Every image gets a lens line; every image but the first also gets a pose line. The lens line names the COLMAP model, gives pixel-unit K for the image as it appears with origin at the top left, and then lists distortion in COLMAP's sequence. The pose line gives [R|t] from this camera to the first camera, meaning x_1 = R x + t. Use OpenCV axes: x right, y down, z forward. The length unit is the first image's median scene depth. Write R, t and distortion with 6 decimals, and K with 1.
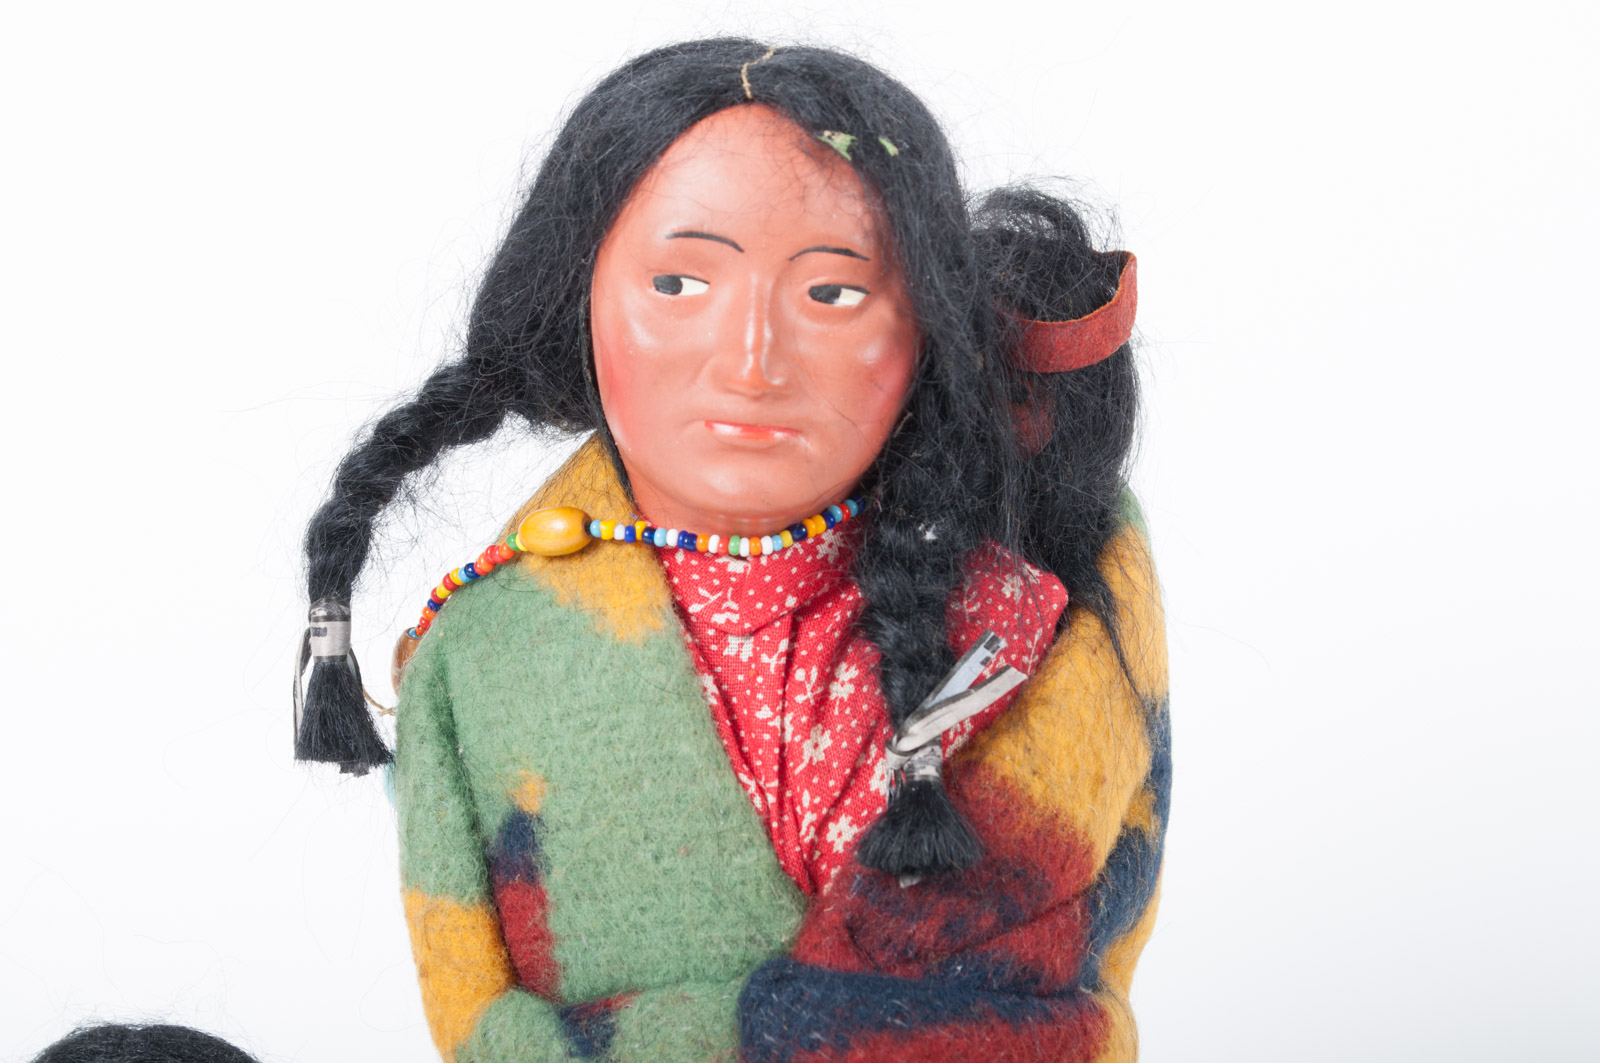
lens RADIAL K [[3576.1, 0, 800.0], [0, 3576.1, 531.5], [0, 0, 1]] dist [0.007448, 0.306878]
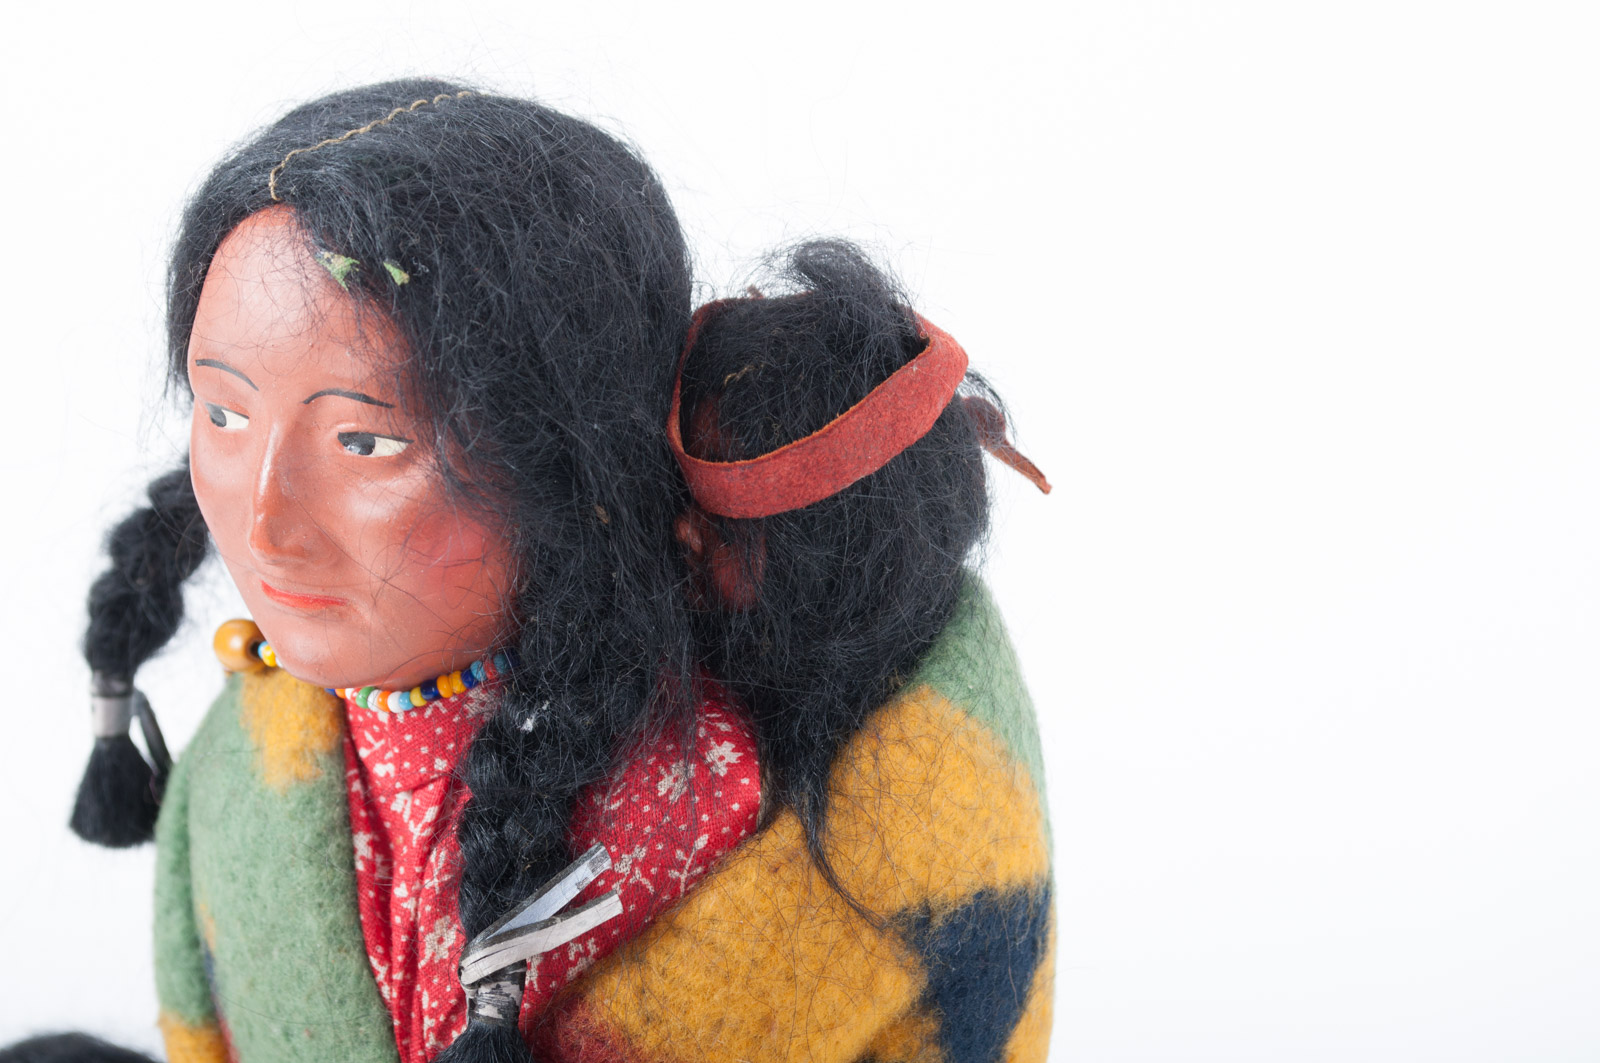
lens RADIAL K [[3278.8, 0, 800.0], [0, 3278.8, 531.5], [0, 0, 1]] dist [-0.000916, 0.181342]
pose [[0.812430, 0.114692, -0.571667, 0.508190], [0.004928, 0.979076, 0.203433, -0.193523], [0.583038, -0.168093, 0.794866, 0.444538]]
